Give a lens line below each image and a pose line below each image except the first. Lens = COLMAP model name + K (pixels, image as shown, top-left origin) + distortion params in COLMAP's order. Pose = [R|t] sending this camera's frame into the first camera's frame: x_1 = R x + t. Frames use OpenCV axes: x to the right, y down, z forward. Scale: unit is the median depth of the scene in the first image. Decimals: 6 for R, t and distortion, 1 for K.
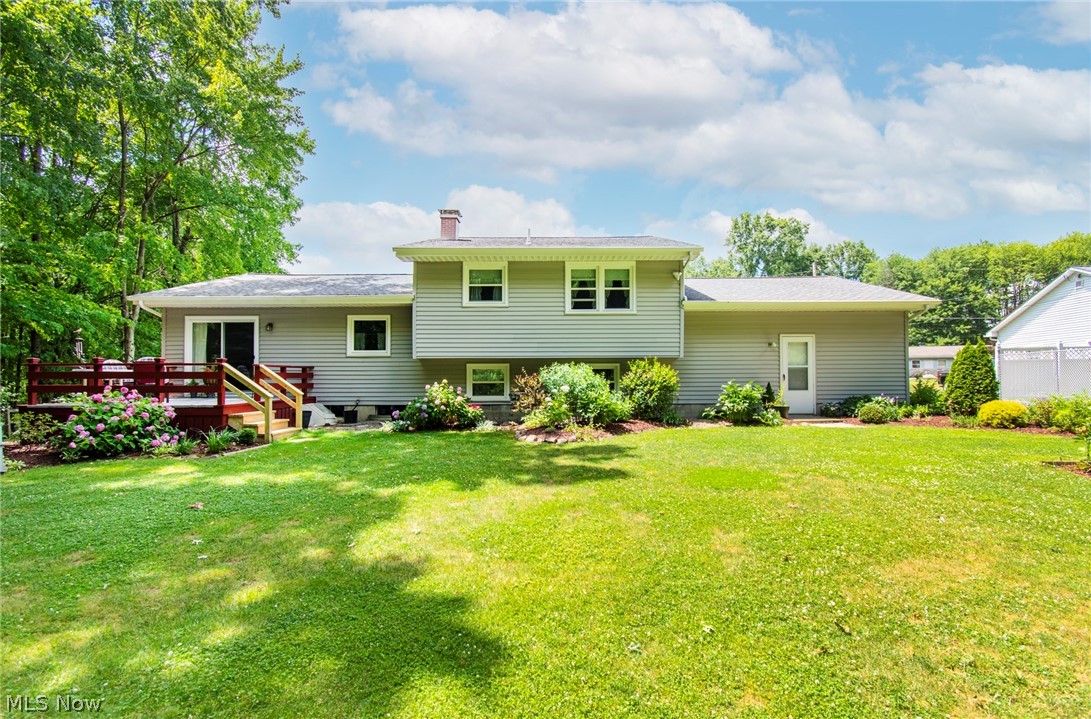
lens RADIAL K [[491.8, 0, 546.8], [0, 491.8, 382.3], [0, 0, 1]] dist [0.002604, 0.000144]
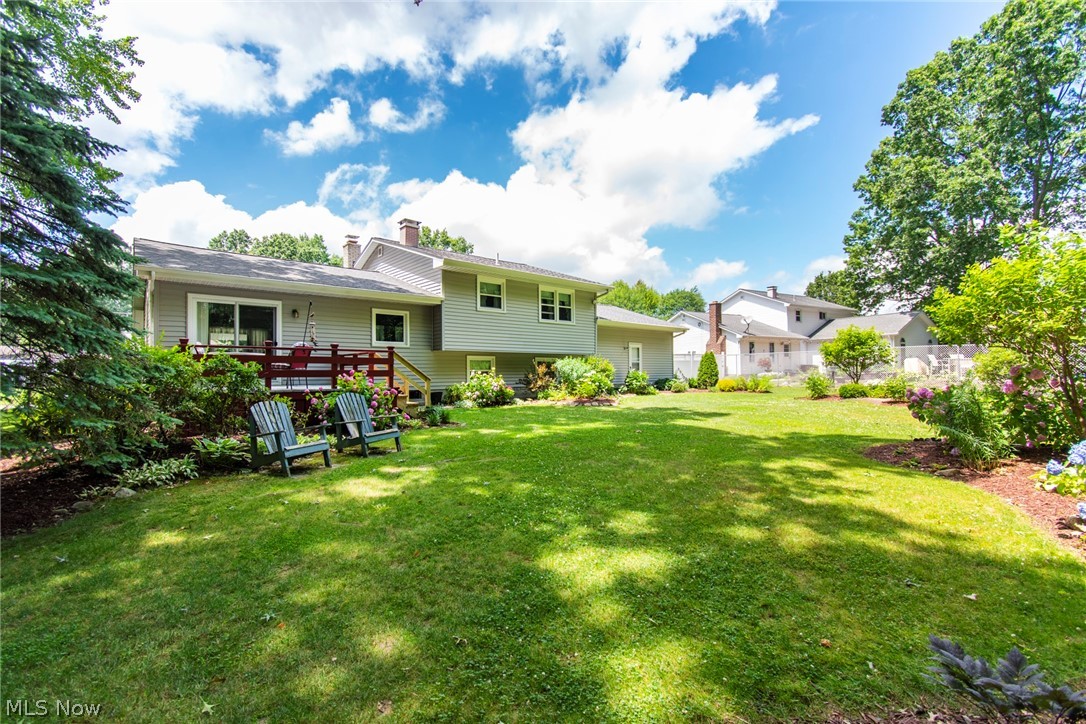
lens RADIAL K [[469.3, 0, 540.5], [0, 469.3, 376.4], [0, 0, 1]] dist [-0.001901, 0.000051]
pose [[0.768283, -0.005018, 0.640090, -0.813912], [0.004789, 0.999986, 0.002092, 0.014141], [-0.640092, 0.001458, 0.768297, -0.033266]]
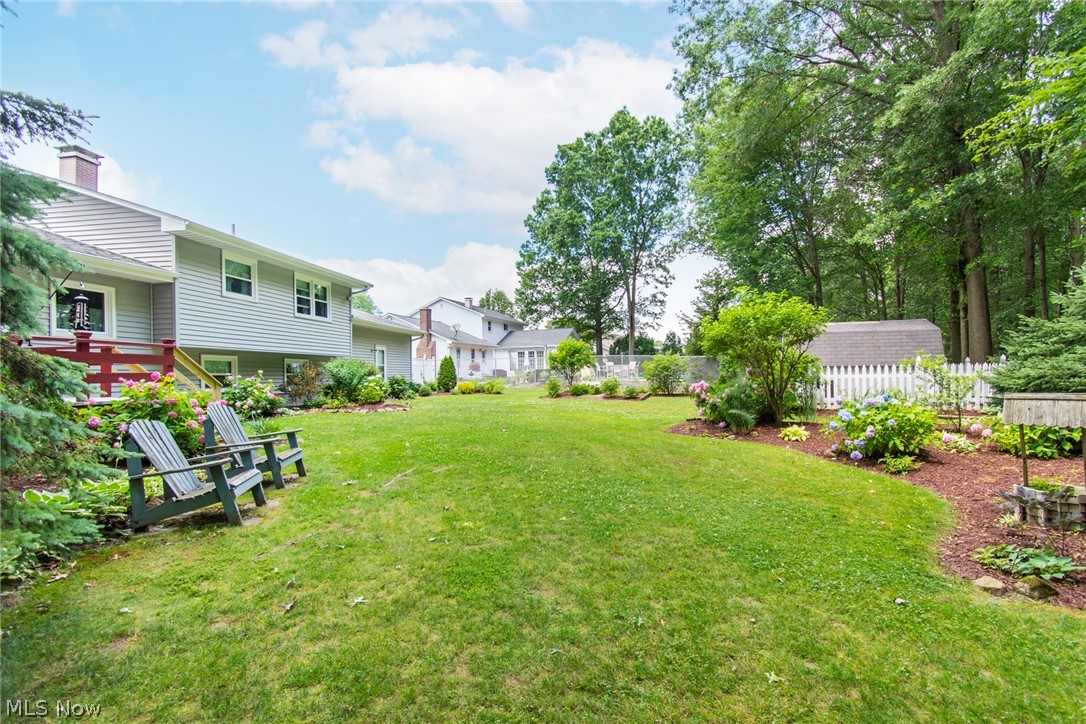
lens RADIAL K [[480.7, 0, 542.9], [0, 480.7, 376.1], [0, 0, 1]] dist [0.001719, 0.000141]
pose [[0.186085, 0.000280, 0.982534, -0.981390], [0.010629, 0.999941, -0.002298, 0.014492], [-0.982476, 0.010871, 0.186071, 0.198855]]
